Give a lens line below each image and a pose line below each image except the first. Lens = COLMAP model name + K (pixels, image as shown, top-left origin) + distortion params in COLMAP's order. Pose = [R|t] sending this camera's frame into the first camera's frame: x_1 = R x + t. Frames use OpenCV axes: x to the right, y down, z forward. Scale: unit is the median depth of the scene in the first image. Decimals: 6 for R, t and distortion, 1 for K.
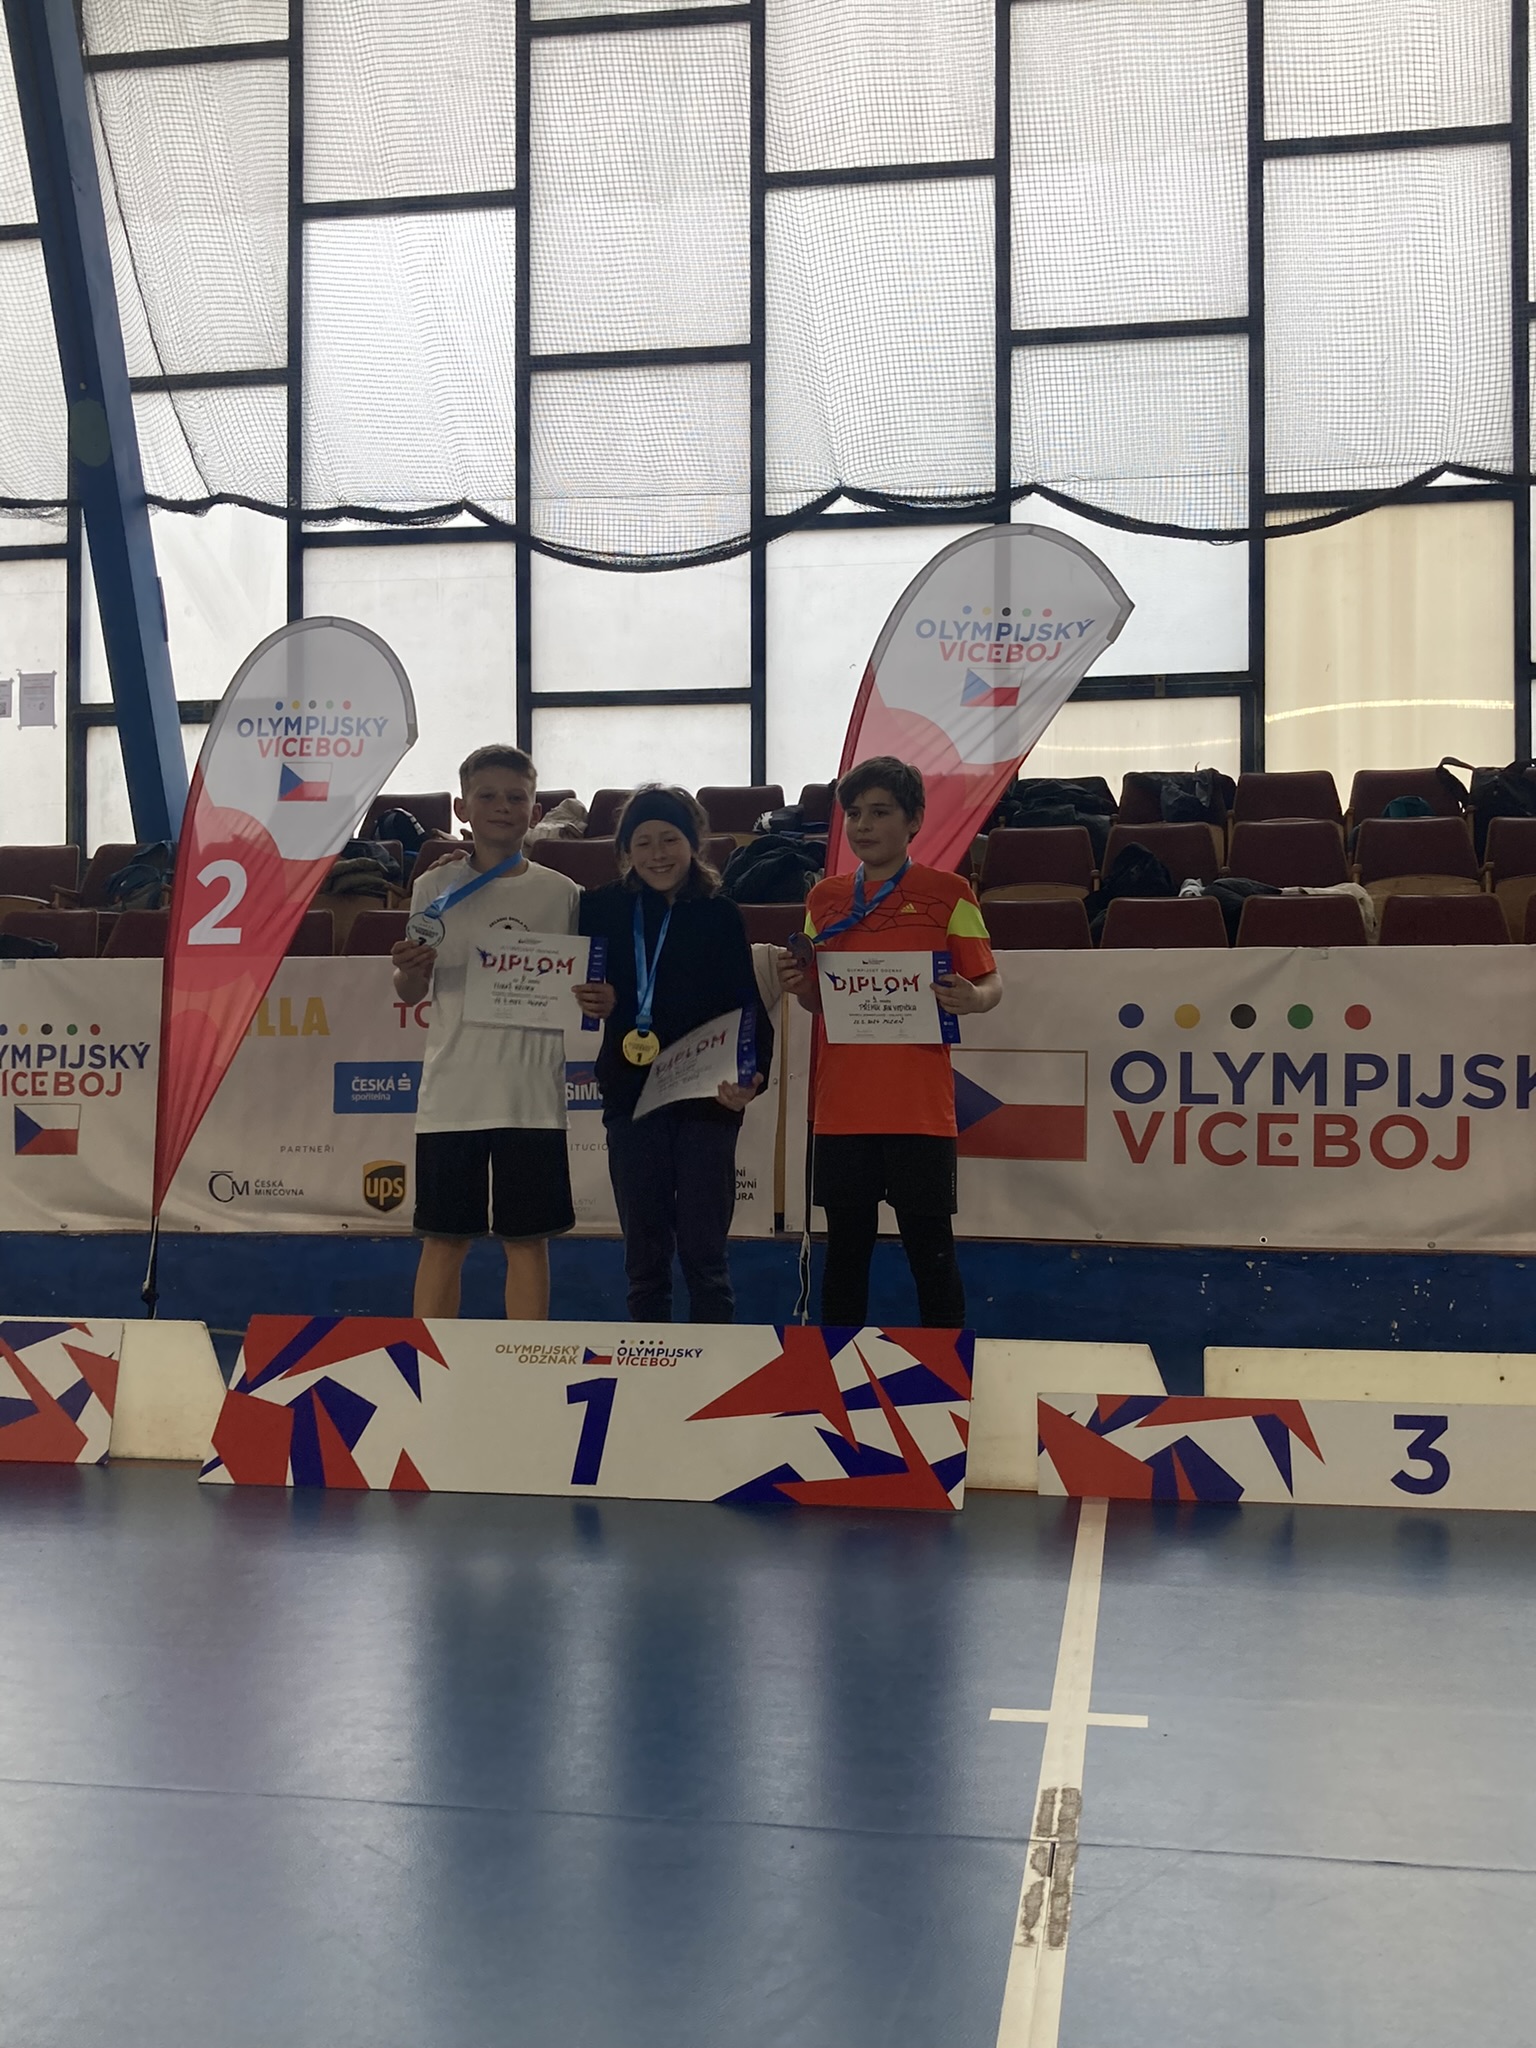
lens RADIAL K [[2185.7, 0, 778.6], [0, 2185.7, 1032.2], [0, 0, 1]] dist [0.143141, -0.514257]
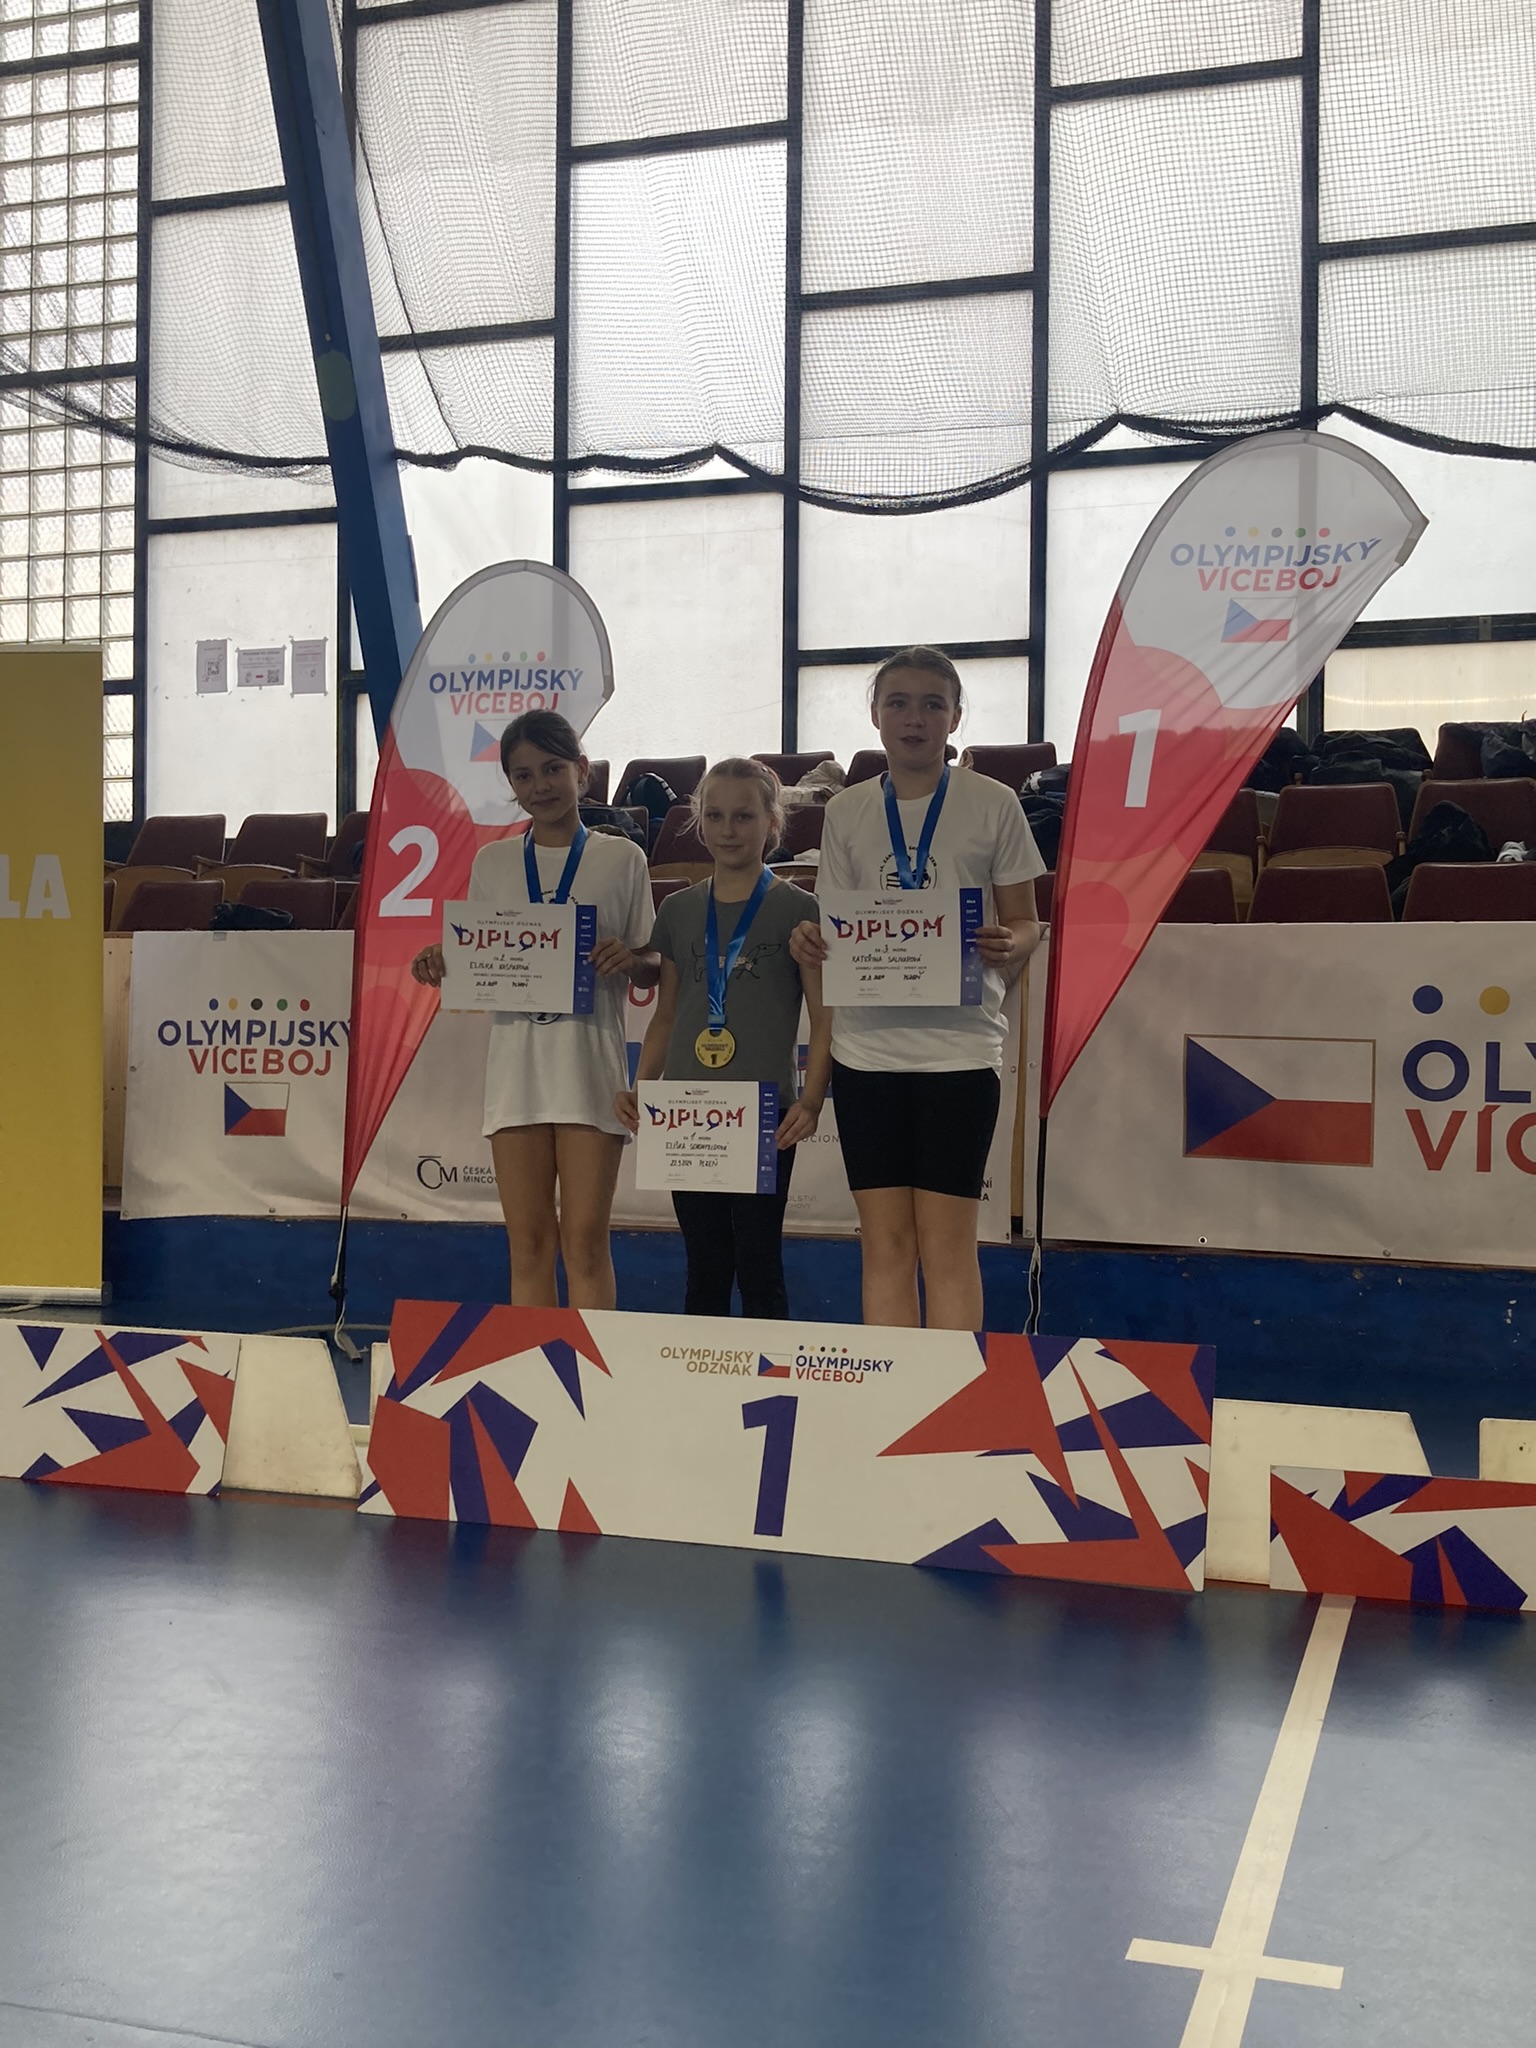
lens RADIAL K [[2172.7, 0, 779.0], [0, 2172.7, 1013.4], [0, 0, 1]] dist [0.119211, -0.378794]
pose [[0.988505, 0.007869, -0.150982, 0.035148], [-0.006937, 0.999954, 0.006697, -0.005362], [0.151027, -0.005573, 0.988514, 0.098320]]
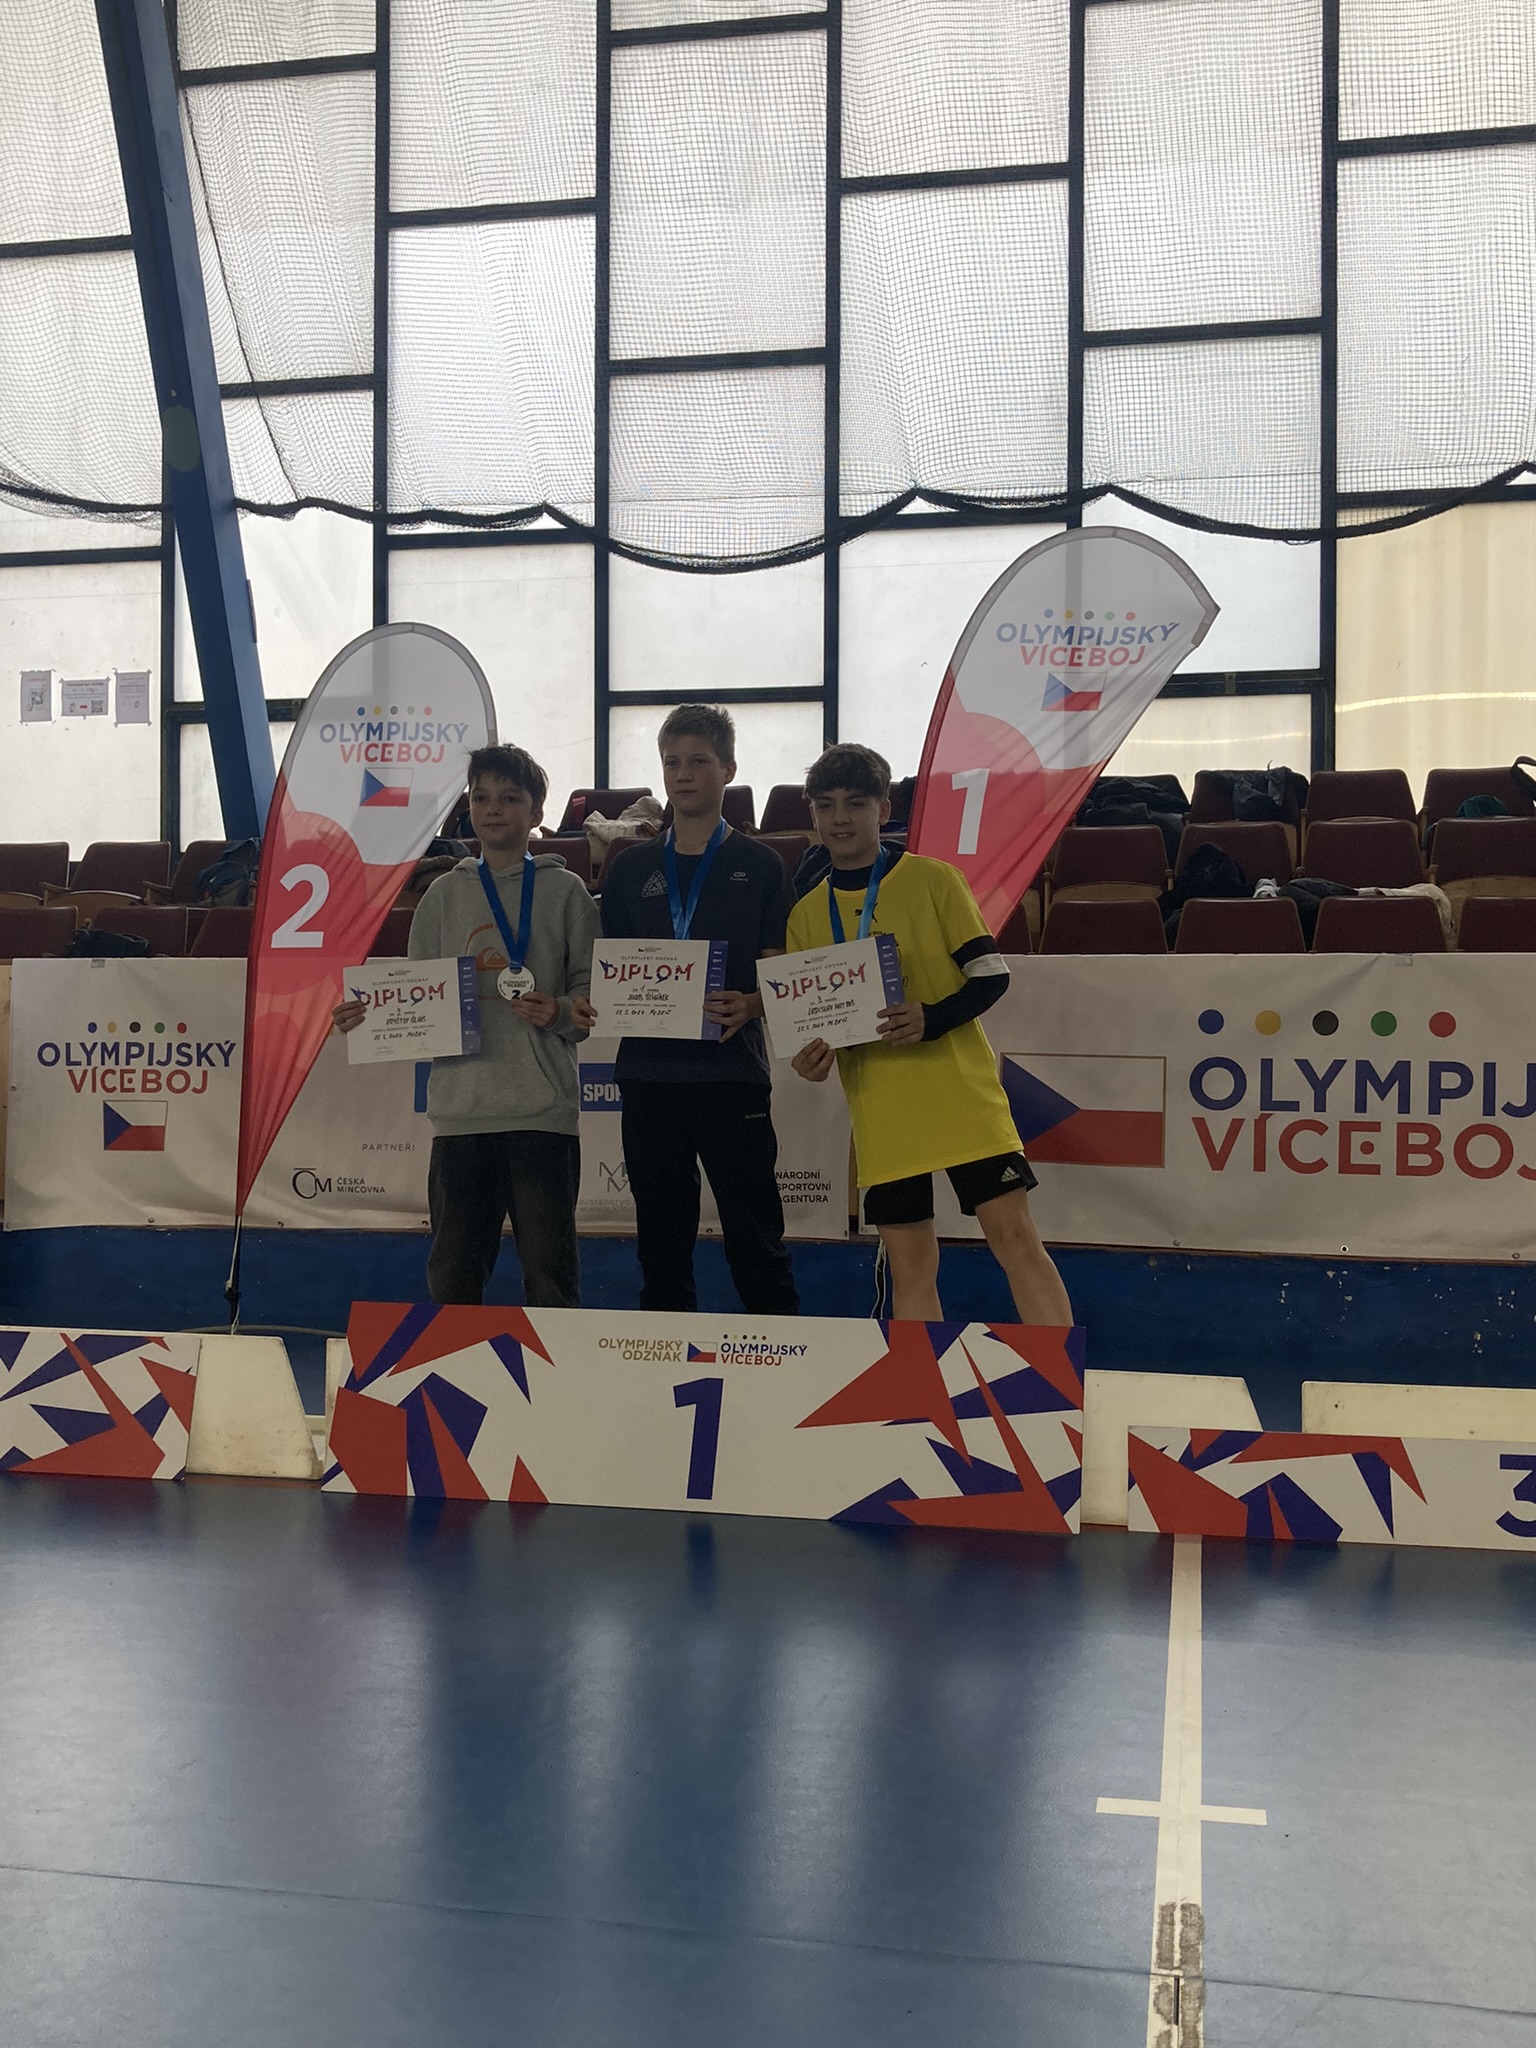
lens RADIAL K [[2087.3, 0, 764.2], [0, 2087.3, 1027.0], [0, 0, 1]] dist [0.137245, -0.496797]
pose [[0.999307, 0.004842, -0.036903, -0.005652], [-0.004490, 0.999944, 0.009612, -0.012177], [0.036948, -0.009440, 0.999273, 0.040090]]
